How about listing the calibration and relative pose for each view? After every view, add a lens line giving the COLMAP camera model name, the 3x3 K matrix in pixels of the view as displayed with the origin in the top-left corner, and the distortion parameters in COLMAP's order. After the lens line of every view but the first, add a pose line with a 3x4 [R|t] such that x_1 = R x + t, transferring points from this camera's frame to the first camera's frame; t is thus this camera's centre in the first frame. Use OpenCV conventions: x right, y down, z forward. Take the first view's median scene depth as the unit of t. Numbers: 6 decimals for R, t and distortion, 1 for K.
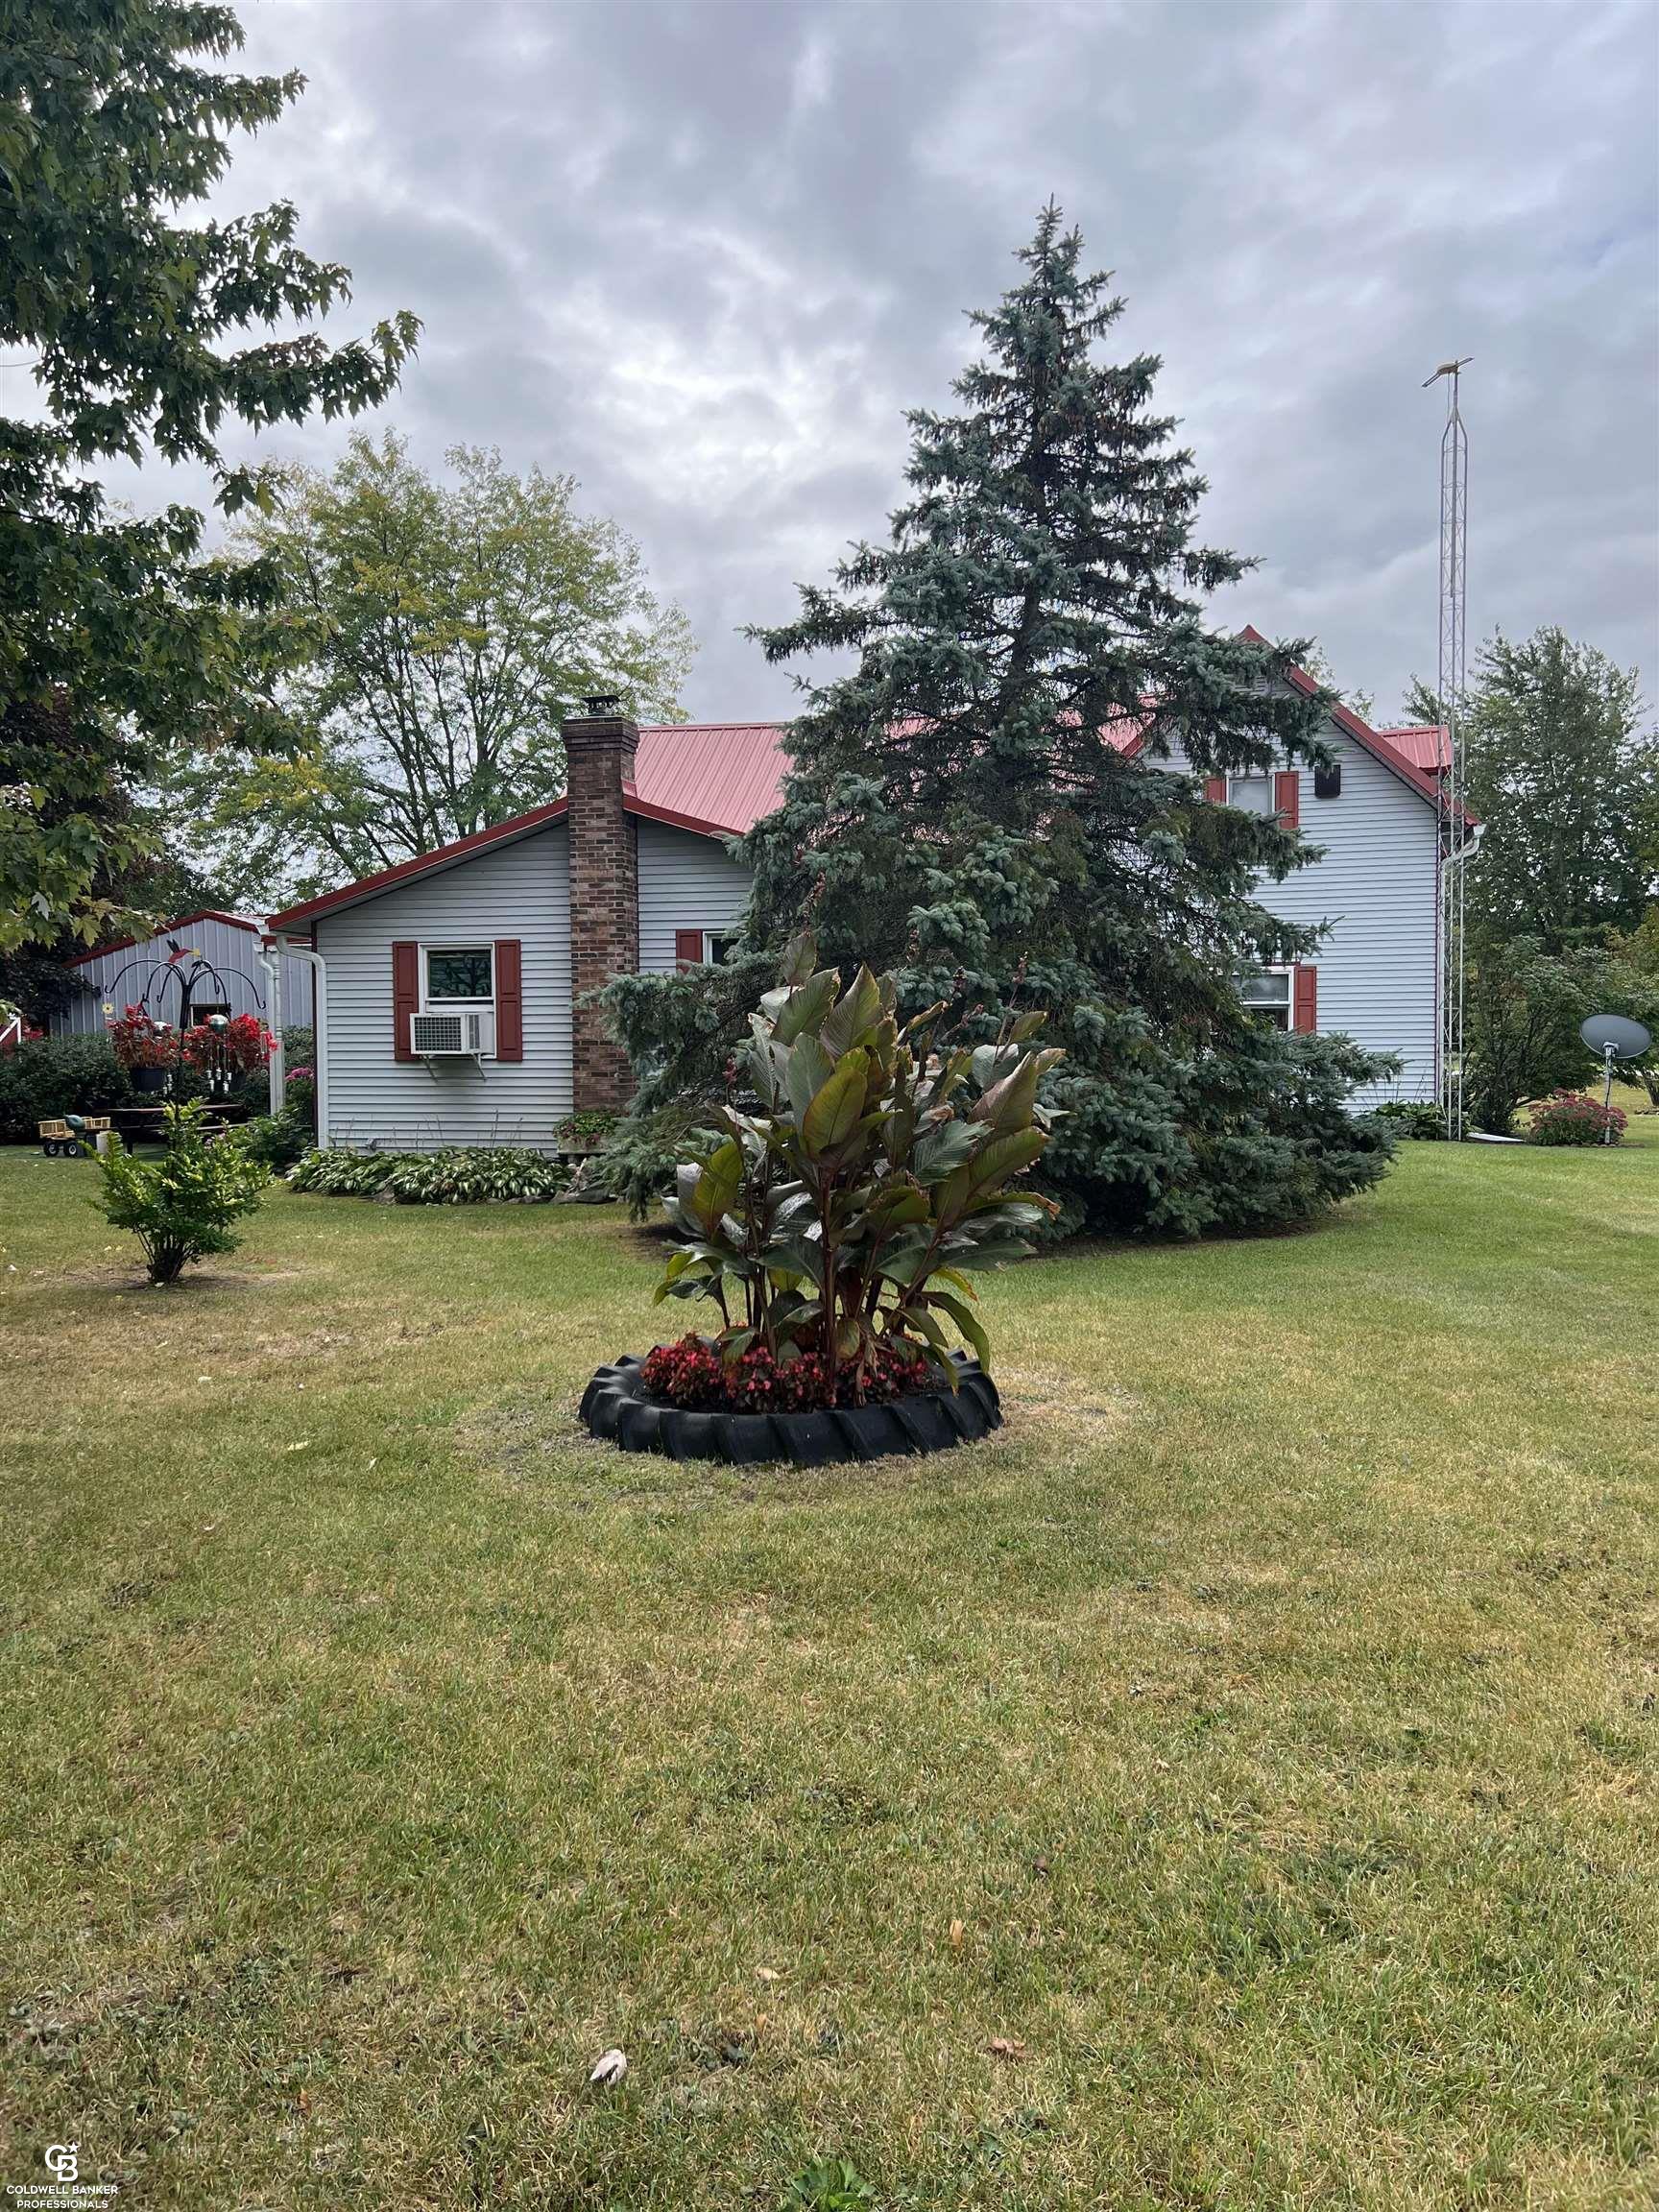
lens RADIAL K [[1636.2, 0, 829.5], [0, 1636.2, 1106.0], [0, 0, 1]] dist [0.000661, 0.004250]
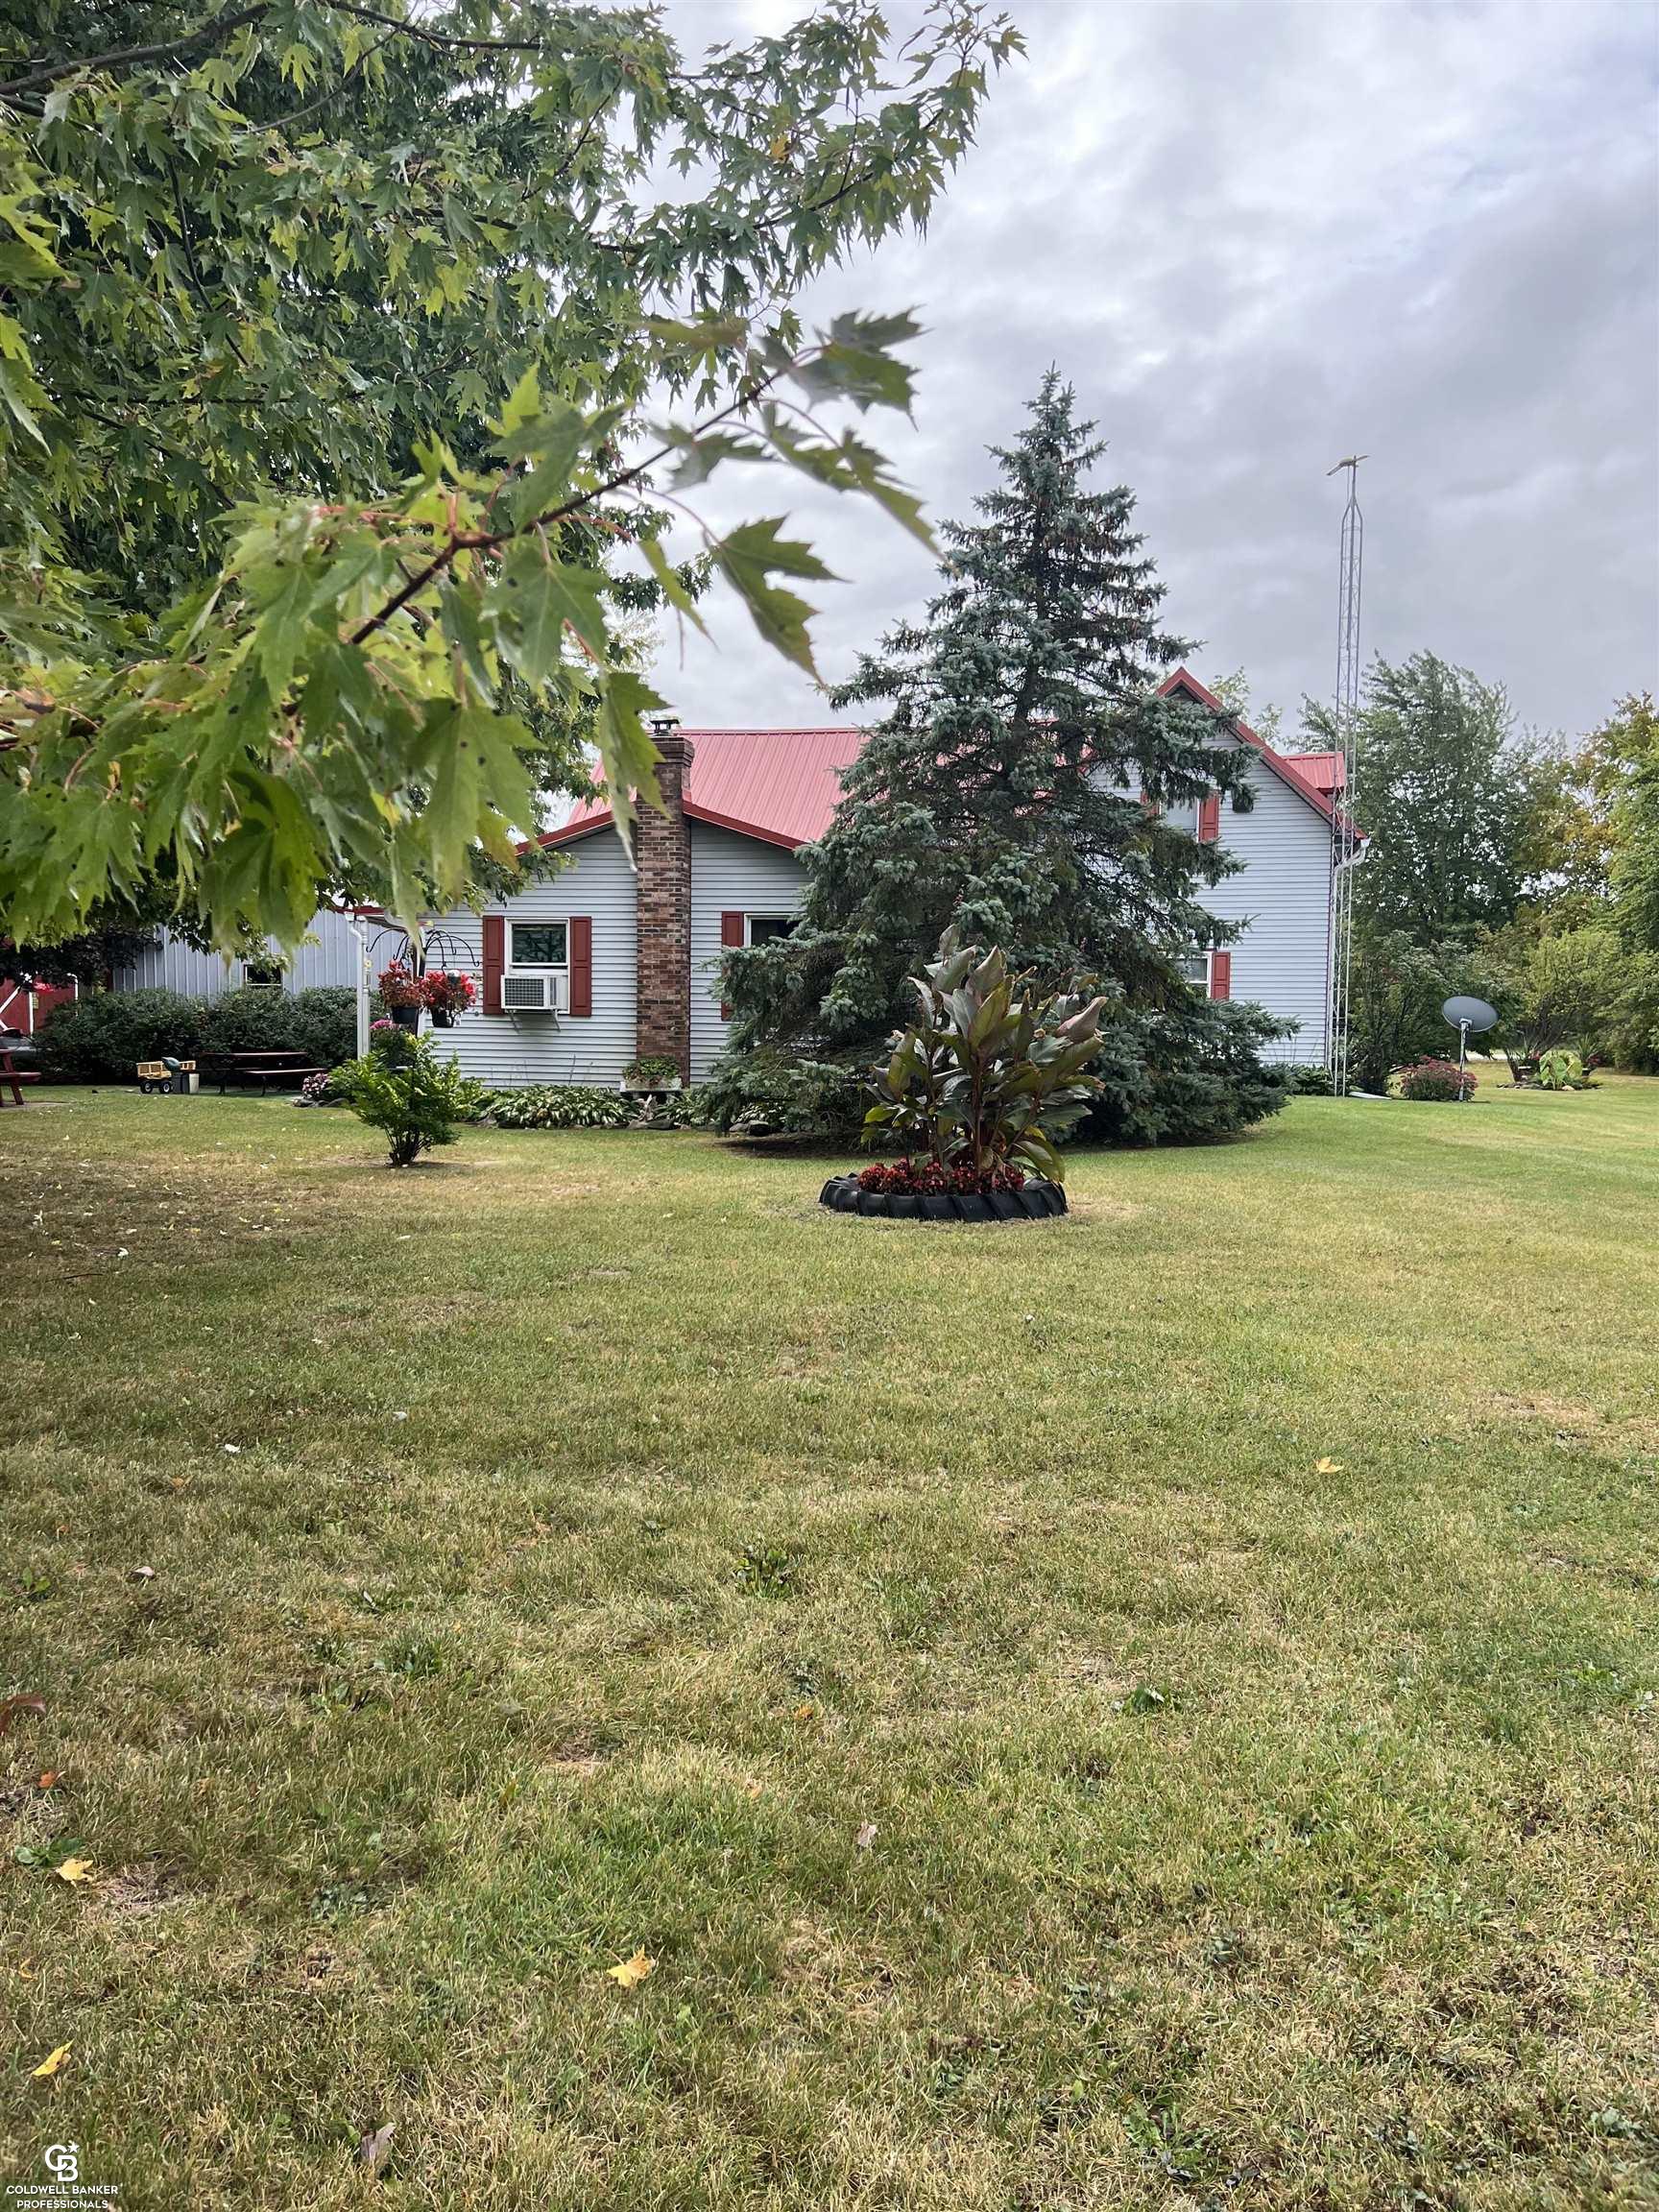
lens RADIAL K [[1573.8, 0, 829.5], [0, 1573.8, 1106.0], [0, 0, 1]] dist [0.004901, -0.001969]
pose [[0.998630, 0.016007, 0.049825, -0.093610], [-0.016849, 0.999721, 0.016527, 0.023990], [-0.049546, -0.017344, 0.998621, -0.256261]]
